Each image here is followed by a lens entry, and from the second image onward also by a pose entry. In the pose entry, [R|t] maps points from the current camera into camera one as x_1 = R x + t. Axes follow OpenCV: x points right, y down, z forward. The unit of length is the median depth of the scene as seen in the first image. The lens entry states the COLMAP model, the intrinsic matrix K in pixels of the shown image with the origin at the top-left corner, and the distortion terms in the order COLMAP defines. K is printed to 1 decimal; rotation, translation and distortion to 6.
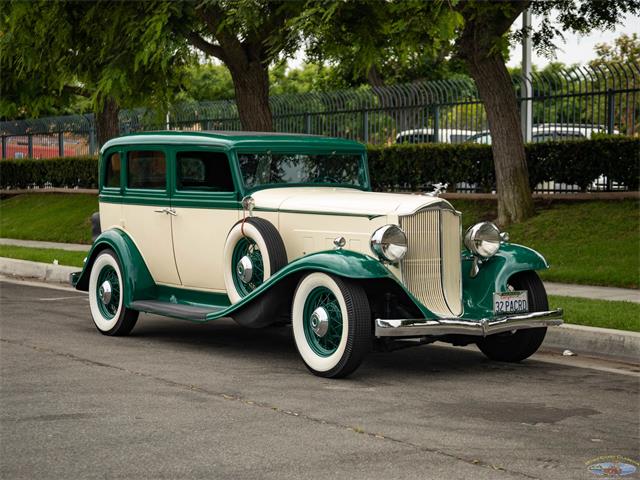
lens RADIAL K [[1734.3, 0, 320.0], [0, 1734.3, 240.0], [0, 0, 1]] dist [0.576529, -0.289143]
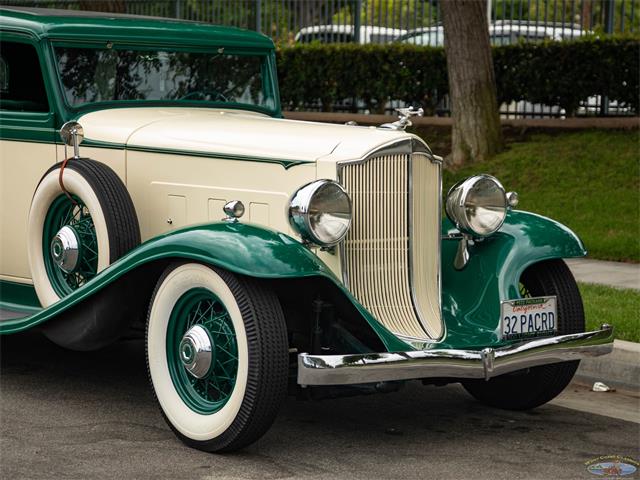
lens RADIAL K [[1734.3, 0, 320.0], [0, 1734.3, 240.0], [0, 0, 1]] dist [0.576529, -0.289143]
pose [[0.996987, 0.011274, 0.076748, -0.003789], [-0.015247, 0.998563, 0.051371, -0.017562], [-0.076059, -0.052386, 0.995726, 0.420074]]
